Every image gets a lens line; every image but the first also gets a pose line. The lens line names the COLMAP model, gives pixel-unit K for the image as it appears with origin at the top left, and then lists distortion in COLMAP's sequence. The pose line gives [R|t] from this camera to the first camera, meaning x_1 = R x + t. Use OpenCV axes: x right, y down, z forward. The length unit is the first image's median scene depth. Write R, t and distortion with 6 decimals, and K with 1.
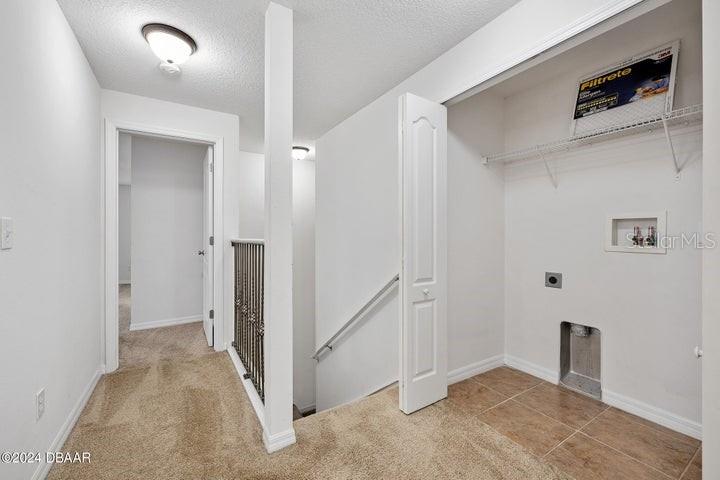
lens RADIAL K [[295.3, 0, 360.8], [0, 295.3, 236.4], [0, 0, 1]] dist [-0.000843, -0.000011]
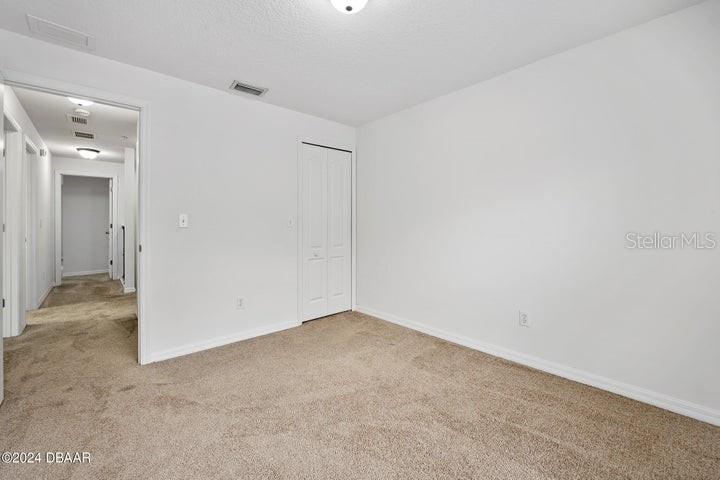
lens RADIAL K [[302.7, 0, 359.4], [0, 302.7, 220.0], [0, 0, 1]] dist [0.000178, 0.000002]
pose [[0.987496, -0.001433, 0.157641, 1.142872], [0.001536, 0.999999, -0.000533, -0.028912], [-0.157640, 0.000768, 0.987496, -1.781981]]
